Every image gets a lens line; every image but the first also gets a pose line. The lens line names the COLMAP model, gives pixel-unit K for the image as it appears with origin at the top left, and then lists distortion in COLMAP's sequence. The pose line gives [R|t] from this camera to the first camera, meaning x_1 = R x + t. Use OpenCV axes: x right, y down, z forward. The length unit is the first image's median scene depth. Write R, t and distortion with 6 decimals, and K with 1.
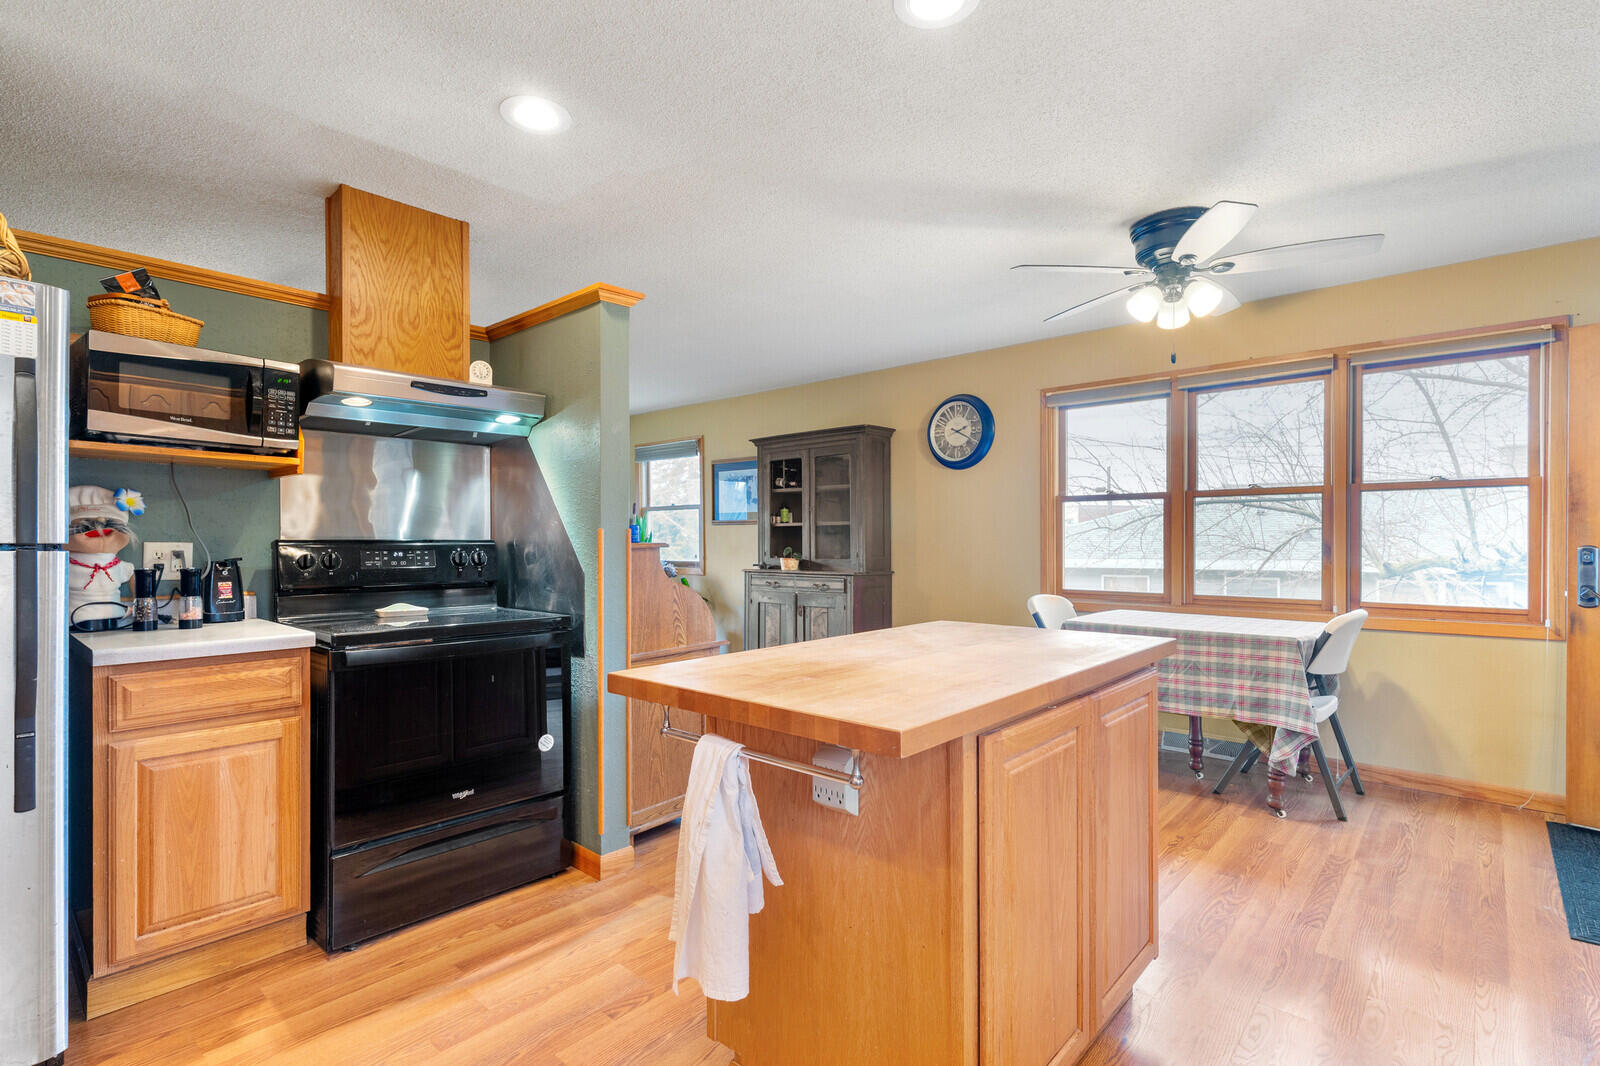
lens RADIAL K [[764.7, 0, 799.5], [0, 764.7, 540.6], [0, 0, 1]] dist [0.005559, -0.002565]
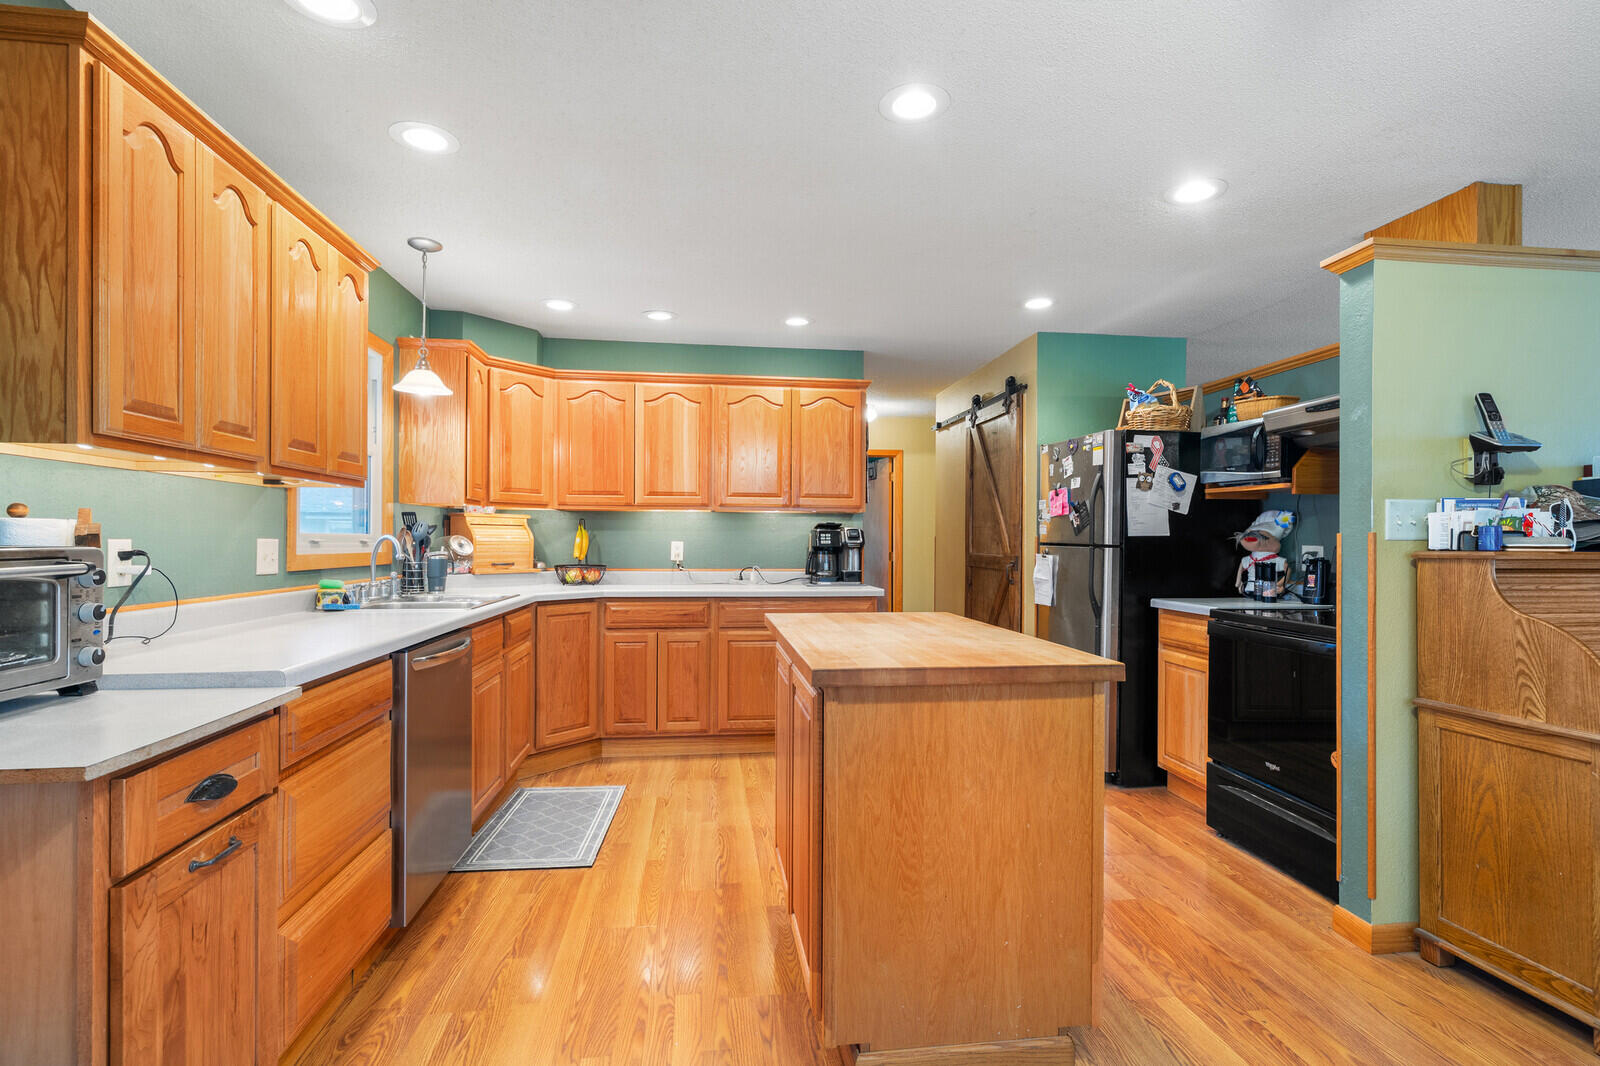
lens RADIAL K [[764.7, 0, 810.1], [0, 764.7, 538.8], [0, 0, 1]] dist [0.005559, -0.002565]
pose [[-0.641792, -0.003088, -0.766872, 0.492990], [-0.007091, 0.999973, 0.001907, -0.003902], [0.766846, 0.006661, -0.641797, 0.668736]]
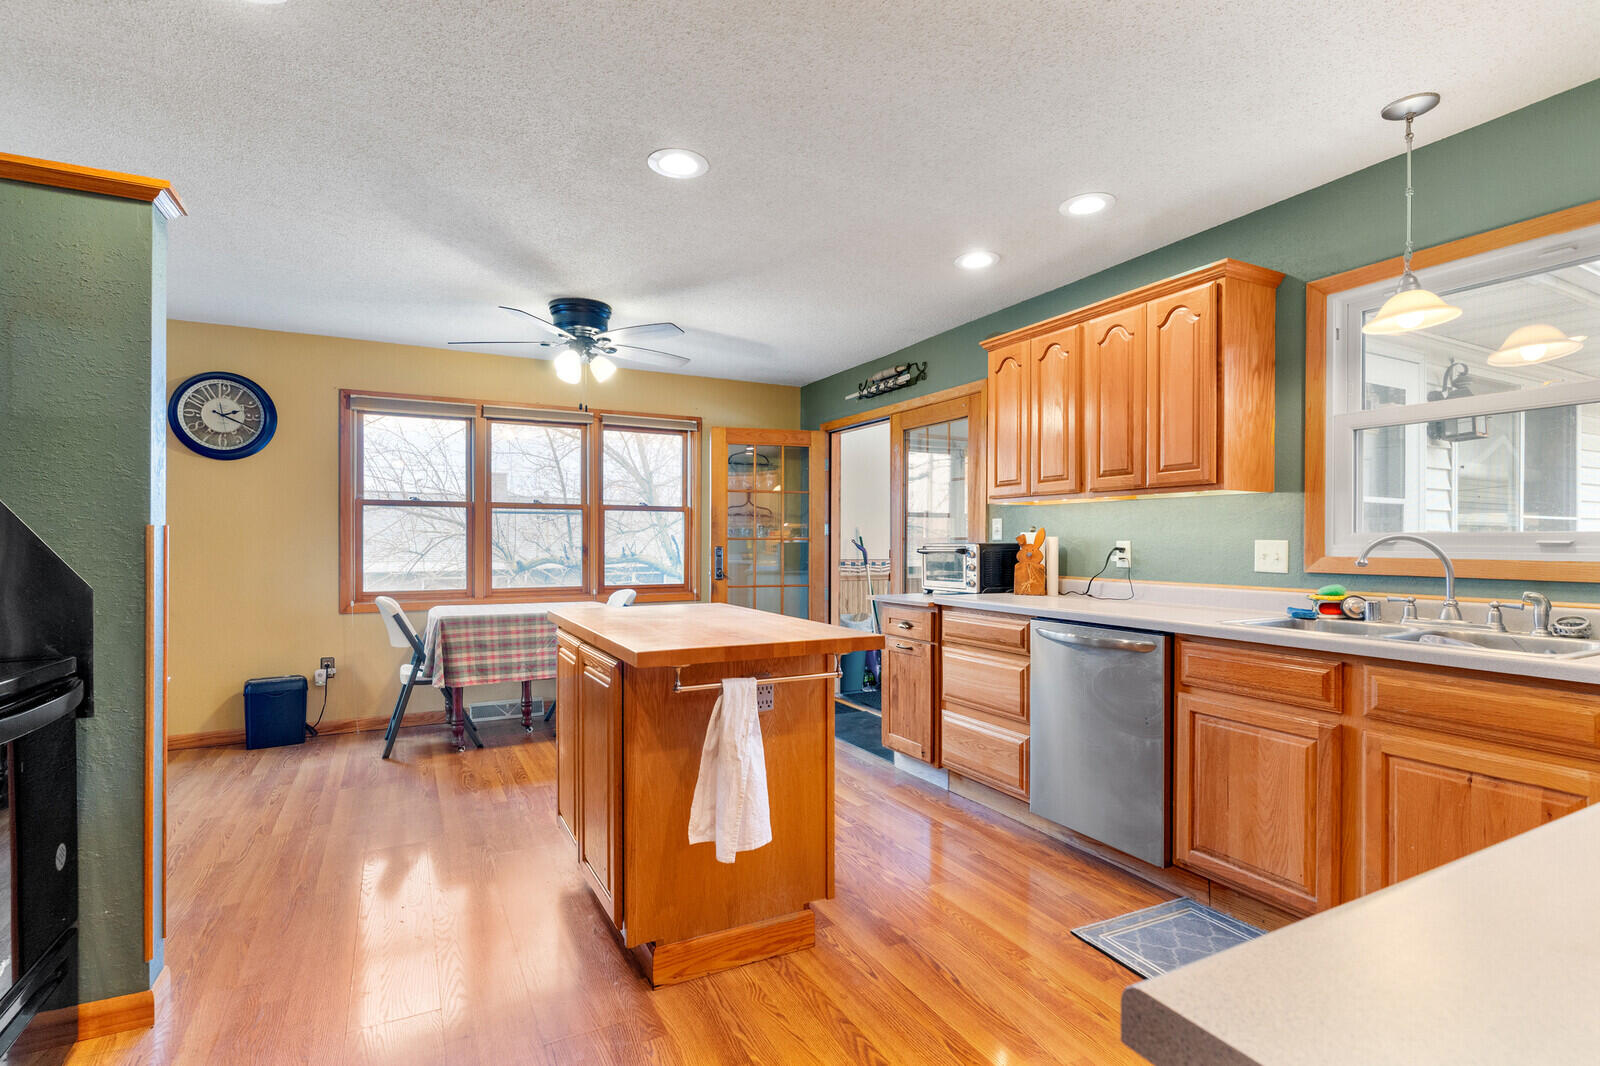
lens RADIAL K [[764.7, 0, 796.9], [0, 764.7, 538.4], [0, 0, 1]] dist [0.005559, -0.002565]
pose [[0.355110, 0.009505, 0.934776, -0.434766], [0.000603, 0.999946, -0.010397, 0.005192], [-0.934824, 0.004256, 0.355085, 0.115342]]
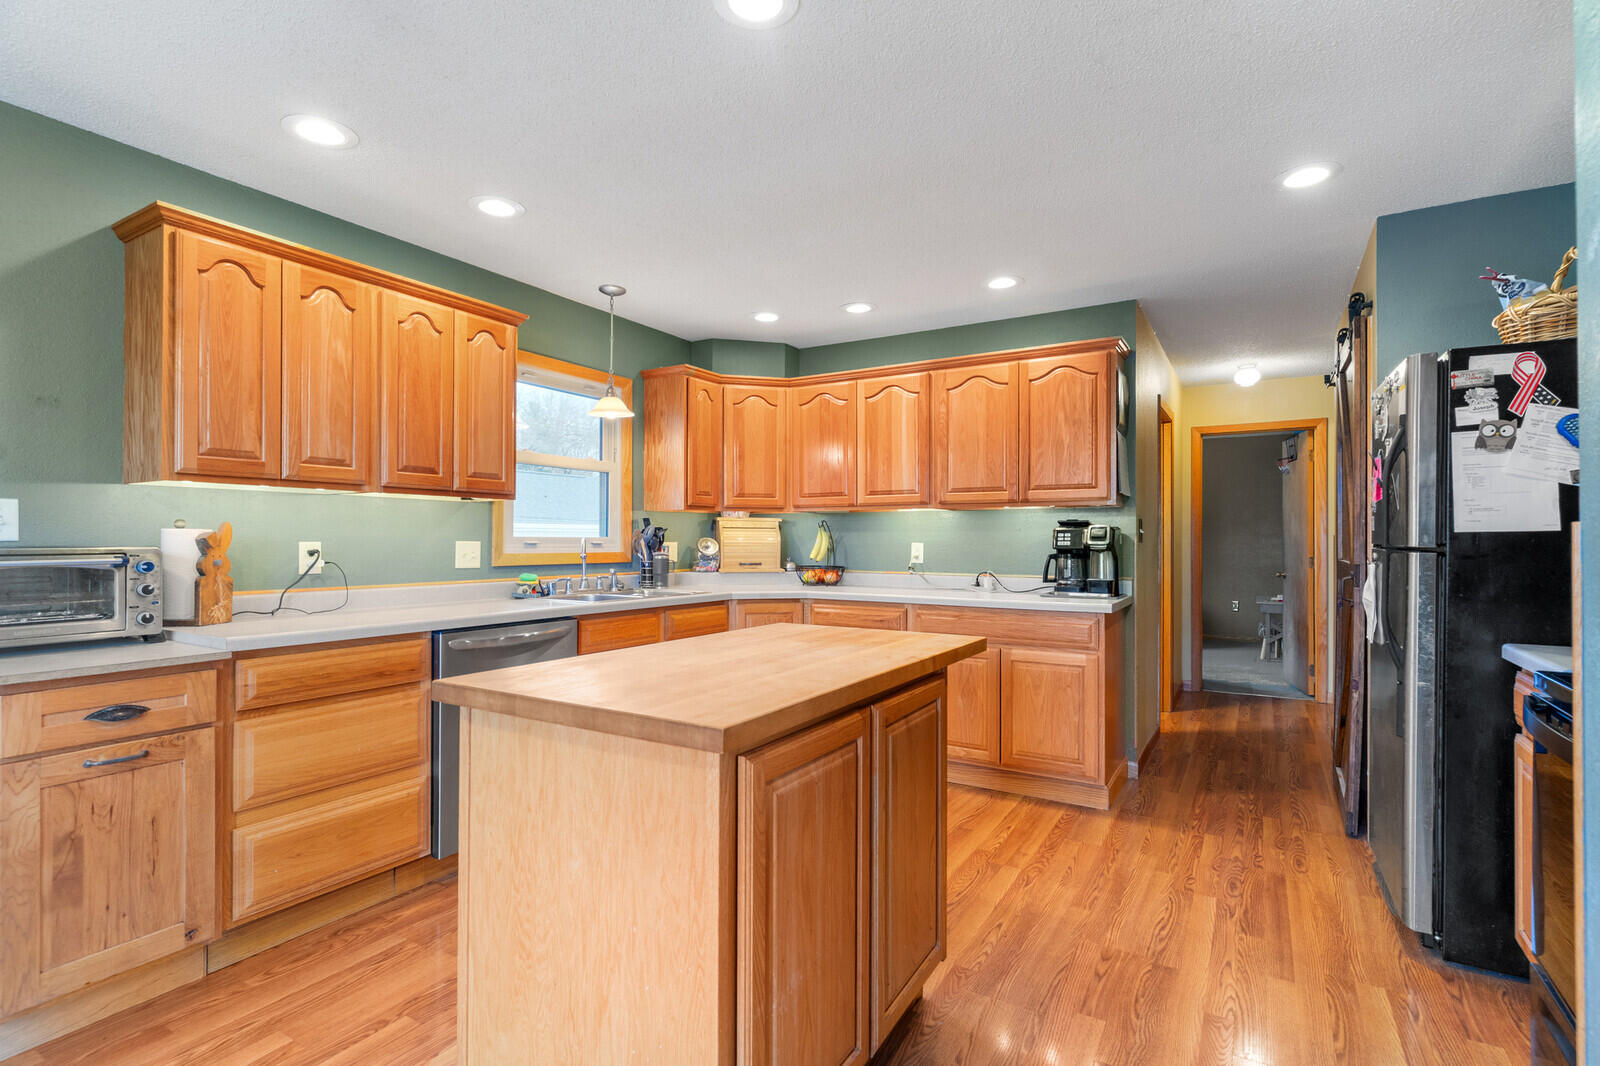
lens RADIAL K [[764.7, 0, 808.7], [0, 764.7, 534.3], [0, 0, 1]] dist [0.005559, -0.002565]
pose [[-0.981362, -0.001438, -0.192161, 0.120233], [-0.000806, 0.999994, -0.003367, -0.004620], [0.192165, -0.003149, -0.981358, 0.796955]]
